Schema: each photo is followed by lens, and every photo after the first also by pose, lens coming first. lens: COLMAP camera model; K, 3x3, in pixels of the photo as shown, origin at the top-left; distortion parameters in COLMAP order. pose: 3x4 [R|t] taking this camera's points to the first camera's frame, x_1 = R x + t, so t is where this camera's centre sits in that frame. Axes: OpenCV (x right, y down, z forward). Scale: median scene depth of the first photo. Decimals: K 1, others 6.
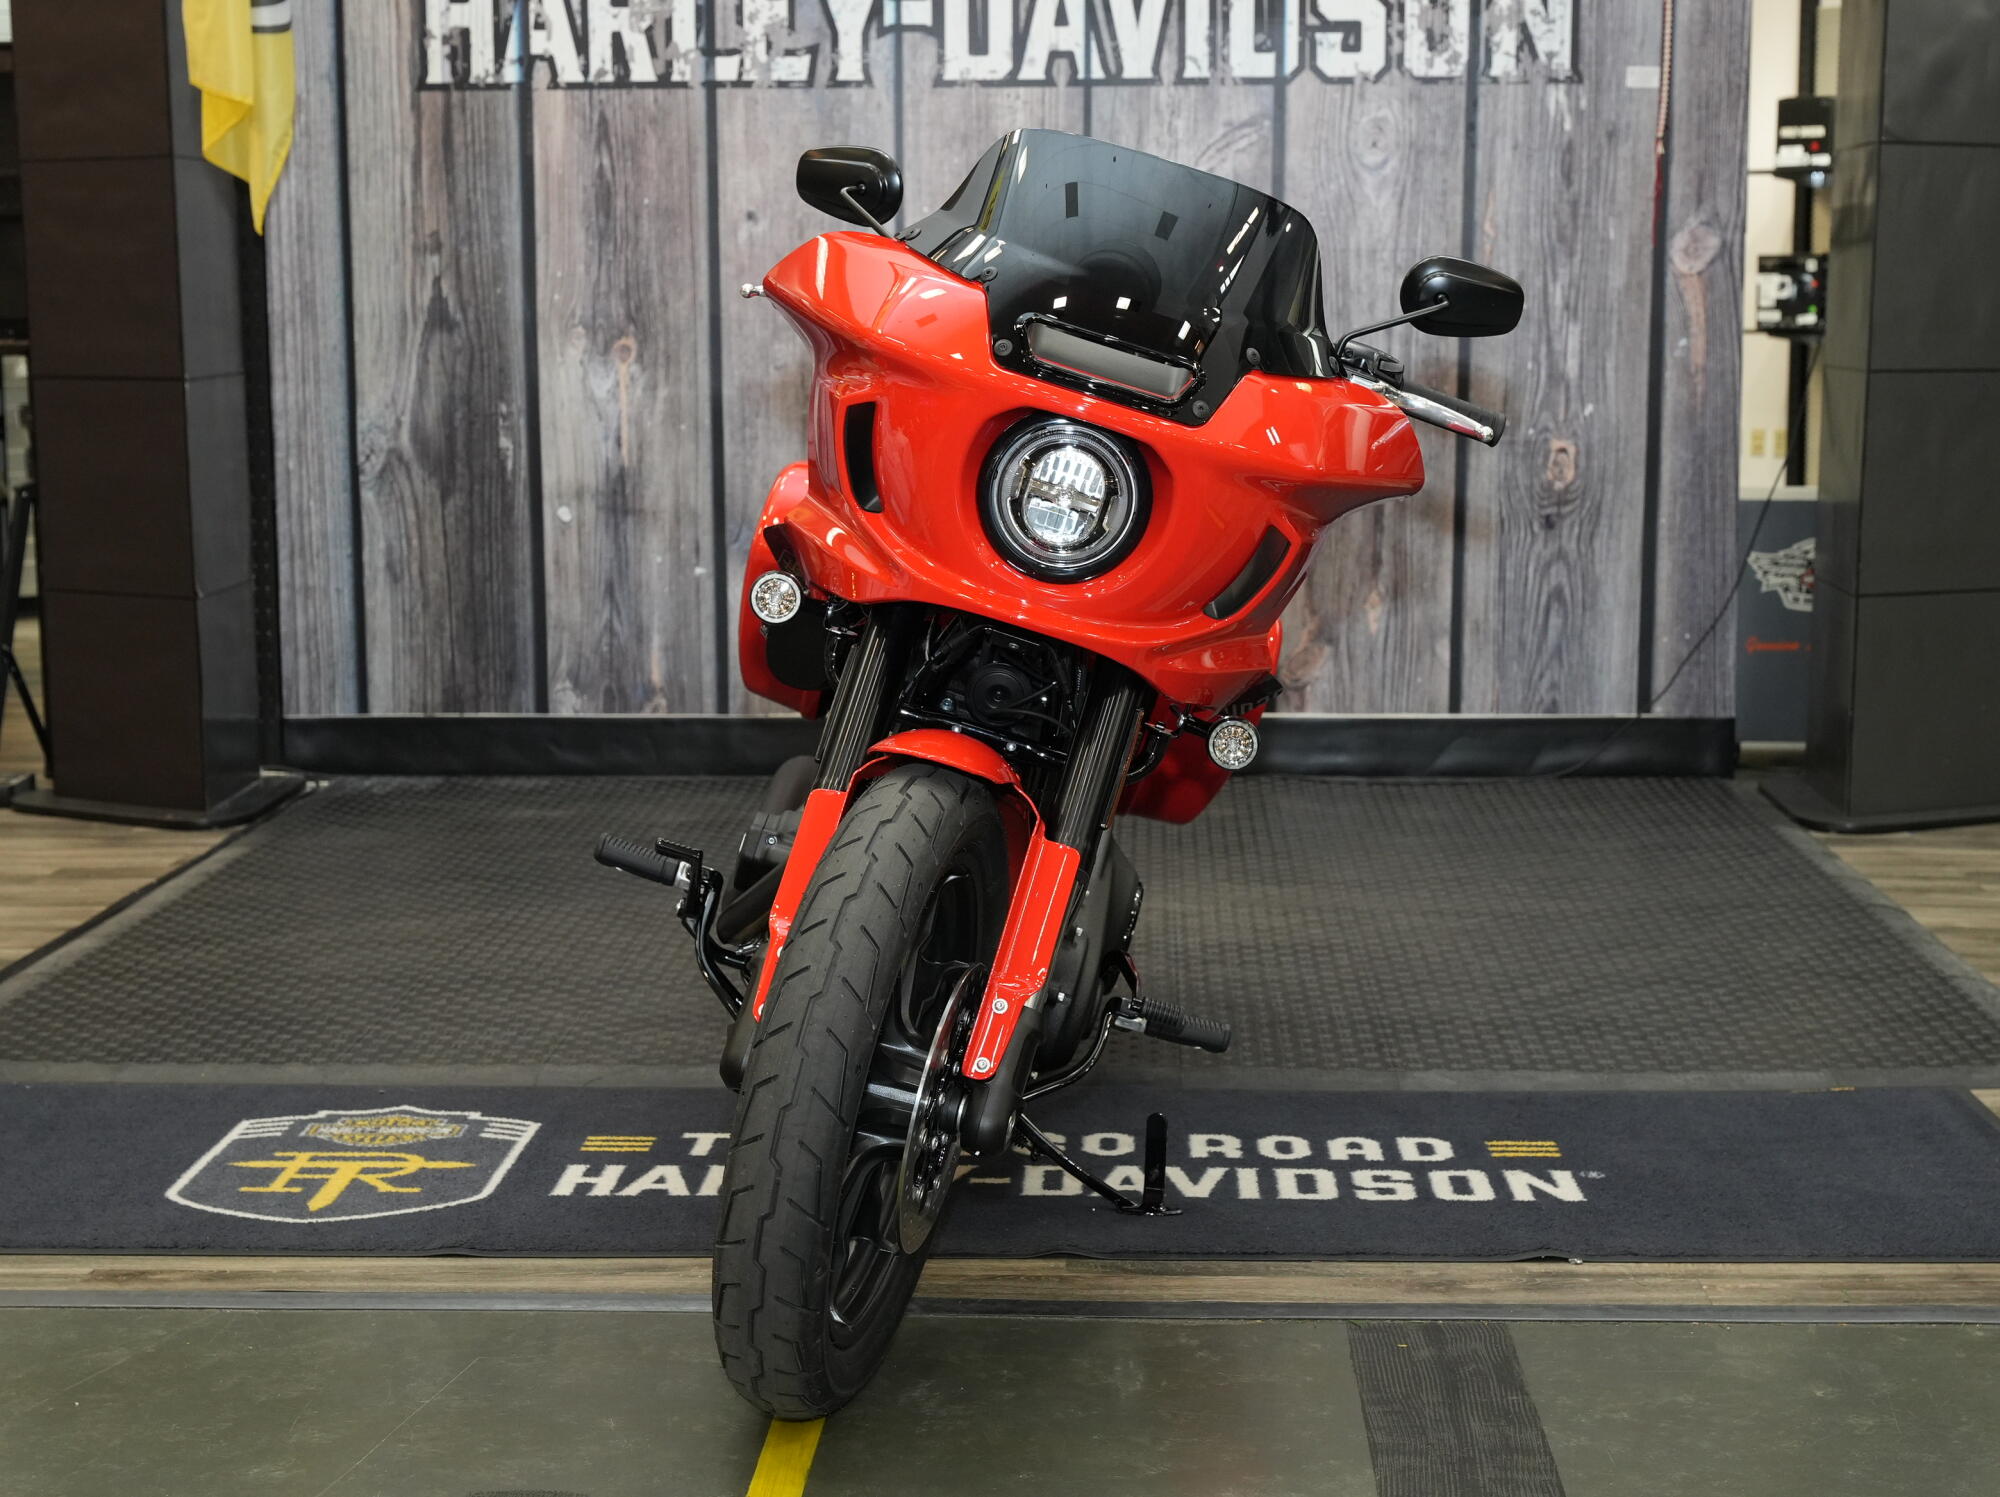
lens RADIAL K [[3309.8, 0, 987.7], [0, 3309.8, 754.6], [0, 0, 1]] dist [0.010210, 0.000000]
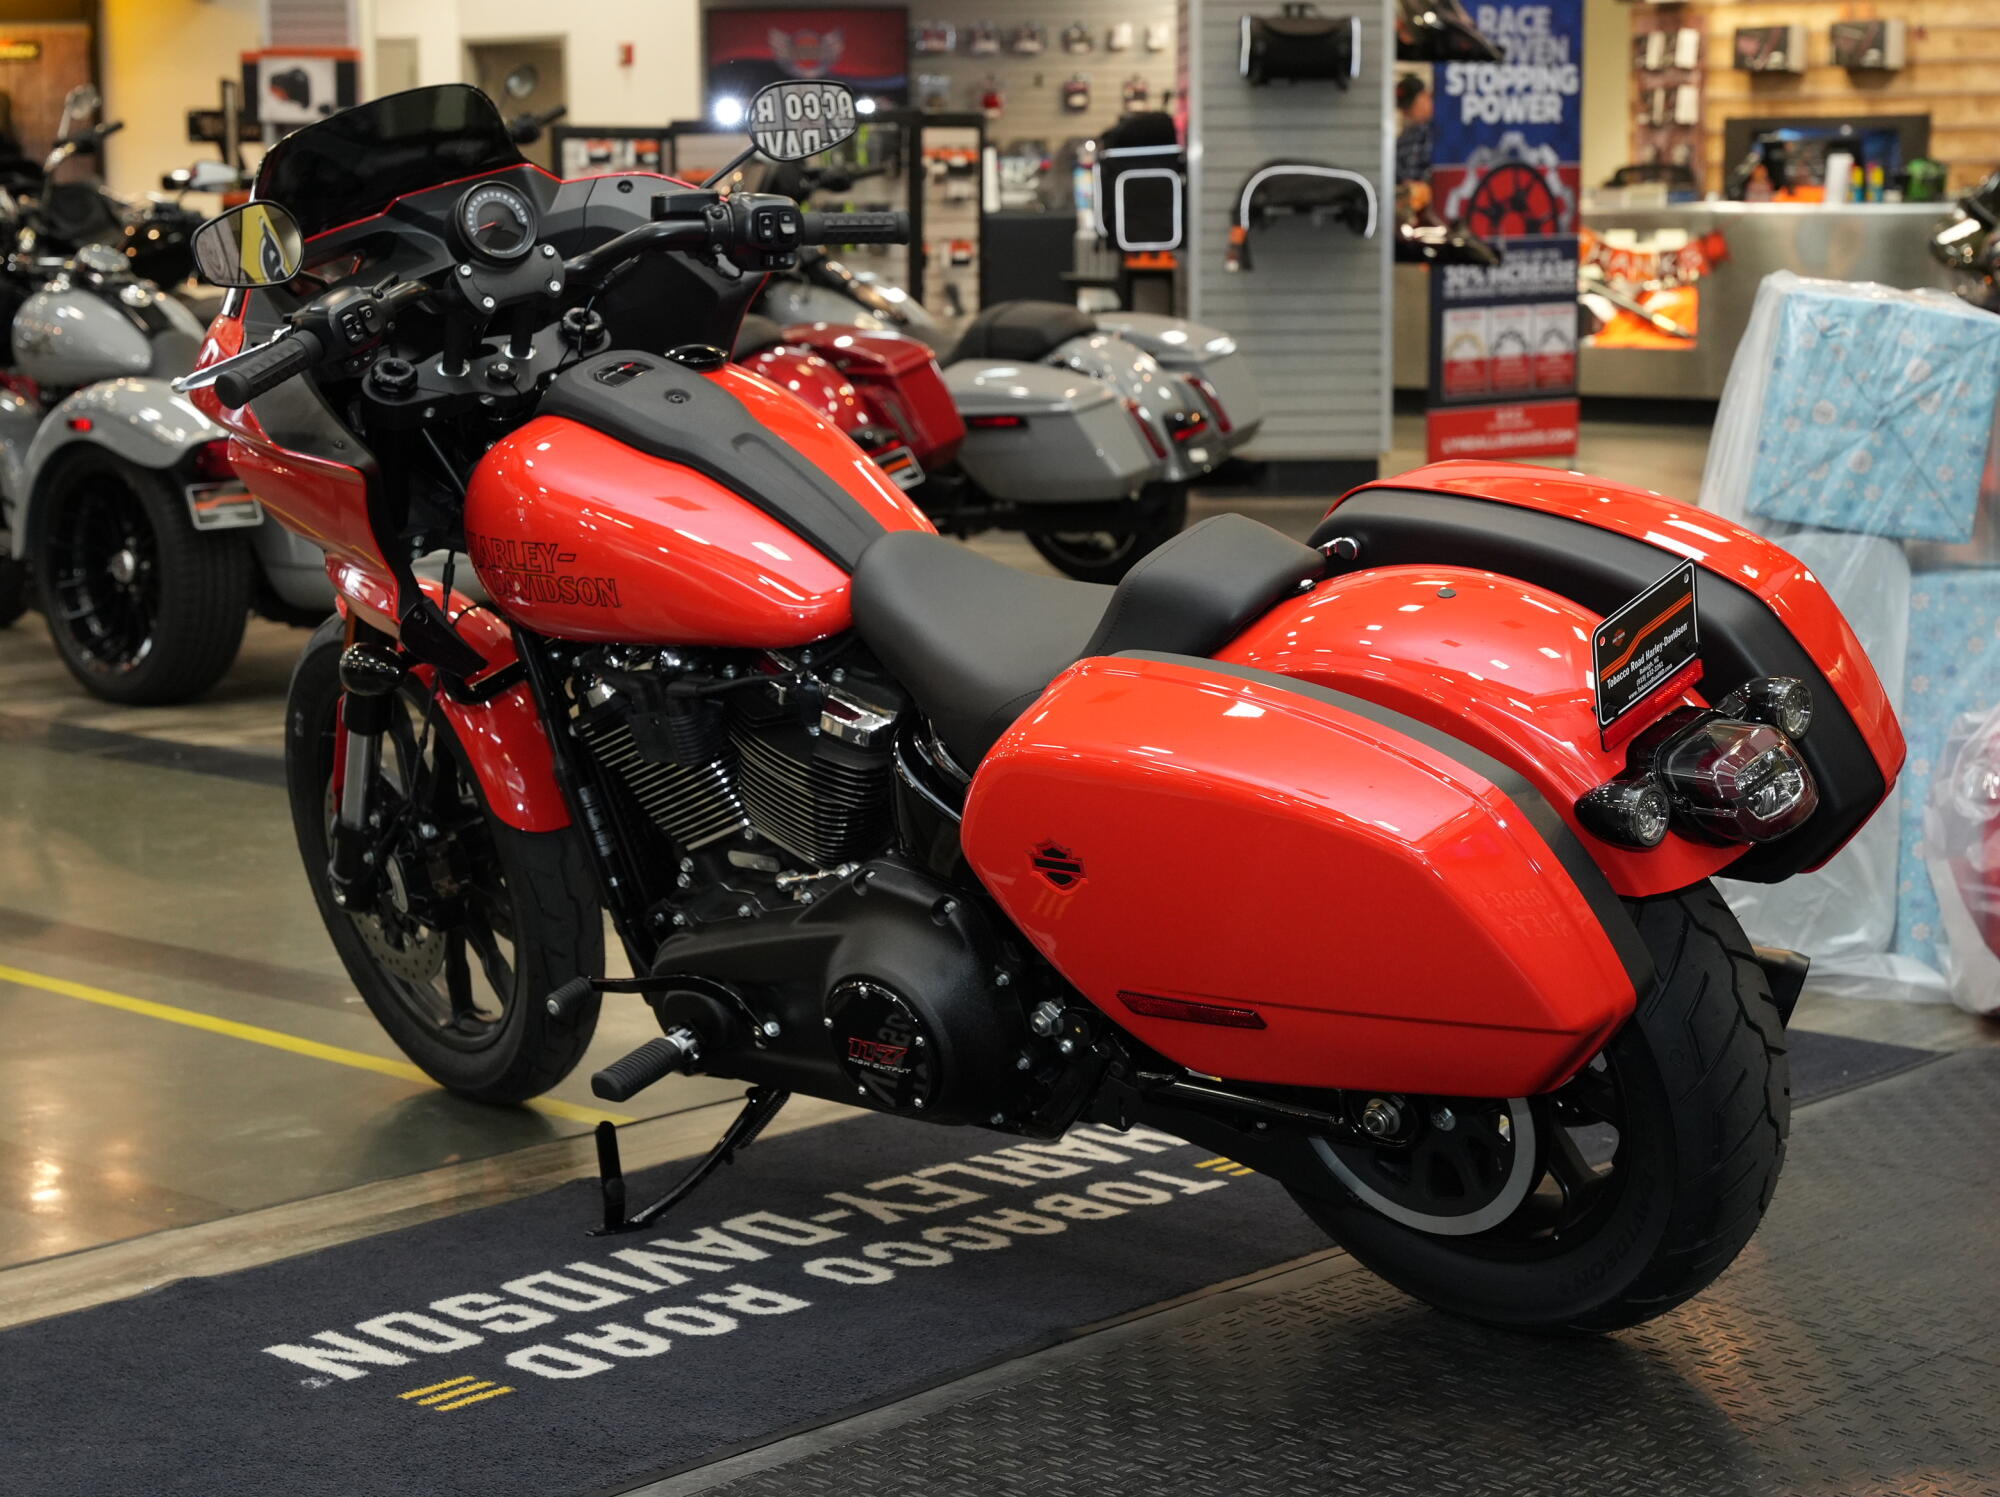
lens RADIAL K [[3820.8, 0, 1000.1], [0, 3820.8, 741.4], [0, 0, 1]] dist [0.040021, 0.000000]
pose [[-0.654564, 0.117604, -0.746804, 0.414784], [-0.095669, 0.967000, 0.236132, -0.139429], [0.749929, 0.226010, -0.621712, 0.934725]]
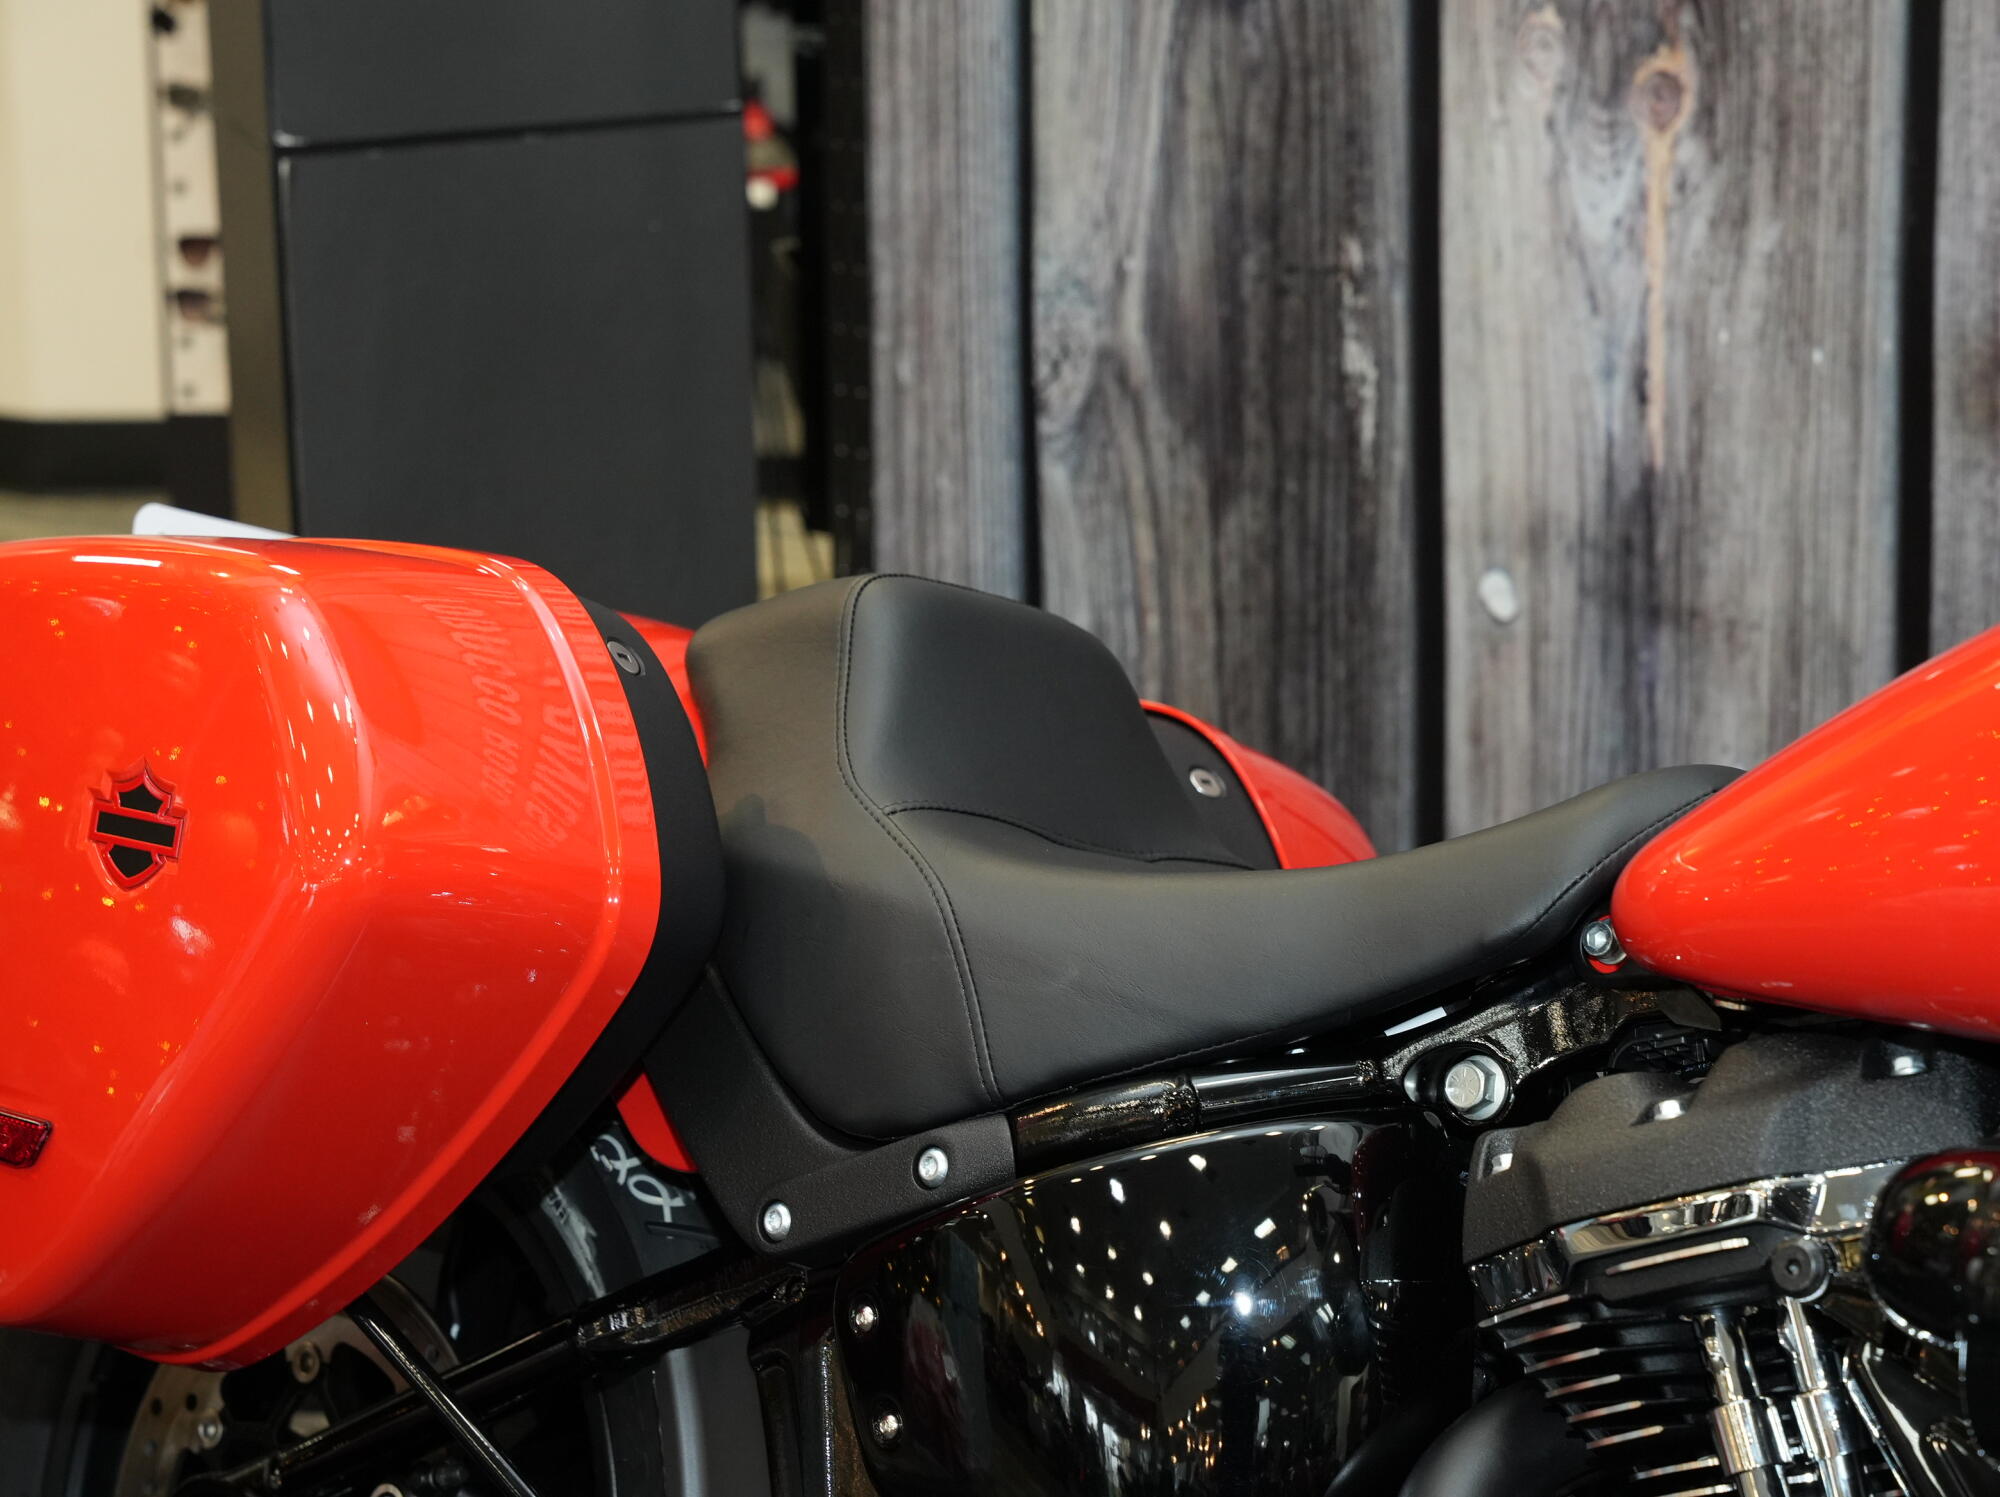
lens RADIAL K [[4358.2, 0, 948.2], [0, 4358.2, 762.8], [0, 0, 1]] dist [0.037856, 0.000000]
pose [[0.731053, 0.142607, -0.667251, 0.118173], [-0.084443, 0.989307, 0.118920, -0.103381], [0.677075, -0.030592, 0.735278, 0.660624]]
